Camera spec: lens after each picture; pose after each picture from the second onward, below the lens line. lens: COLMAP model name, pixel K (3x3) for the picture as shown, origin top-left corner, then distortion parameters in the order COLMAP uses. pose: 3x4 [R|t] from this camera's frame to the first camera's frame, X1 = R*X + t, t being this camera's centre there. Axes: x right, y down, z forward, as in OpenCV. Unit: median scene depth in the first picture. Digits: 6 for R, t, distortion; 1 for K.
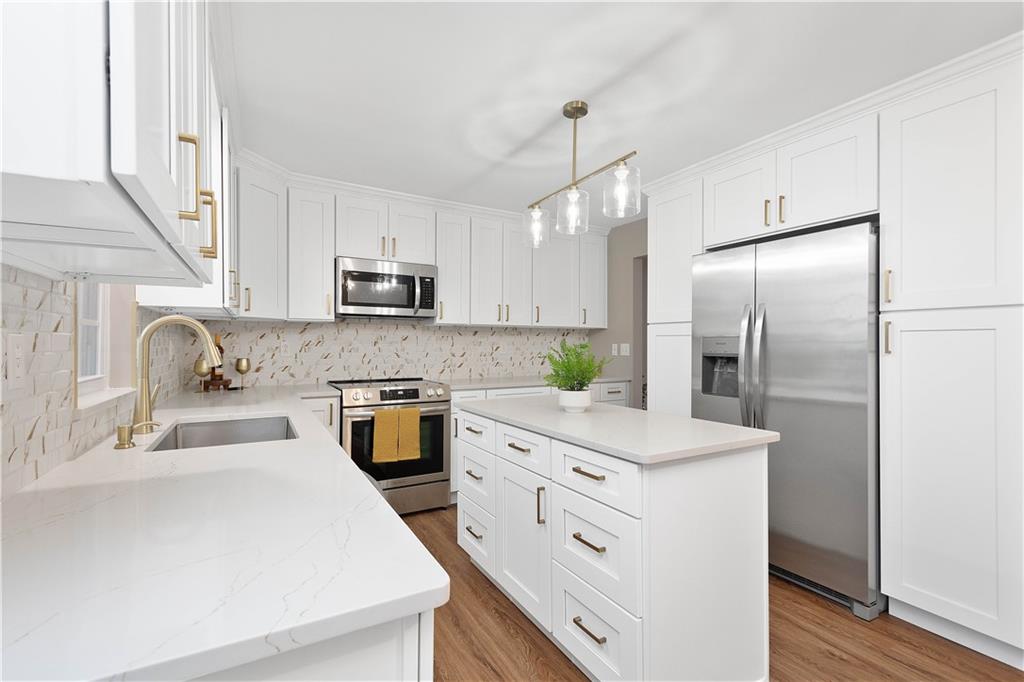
lens RADIAL K [[456.5, 0, 508.7], [0, 456.5, 336.8], [0, 0, 1]] dist [0.000210, -0.000163]
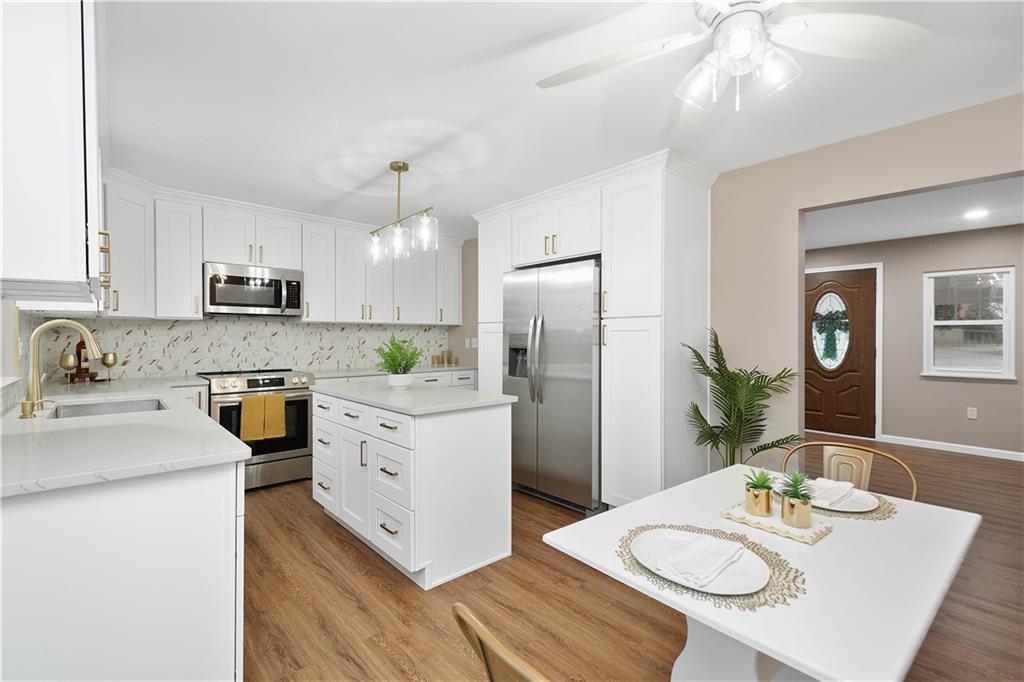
lens RADIAL K [[456.5, 0, 508.7], [0, 456.5, 336.8], [0, 0, 1]] dist [0.000210, -0.000163]
pose [[0.976623, -0.001714, 0.214954, 0.119391], [-0.001762, 0.999871, 0.015978, -0.010901], [-0.214954, -0.015984, 0.976493, -0.277171]]
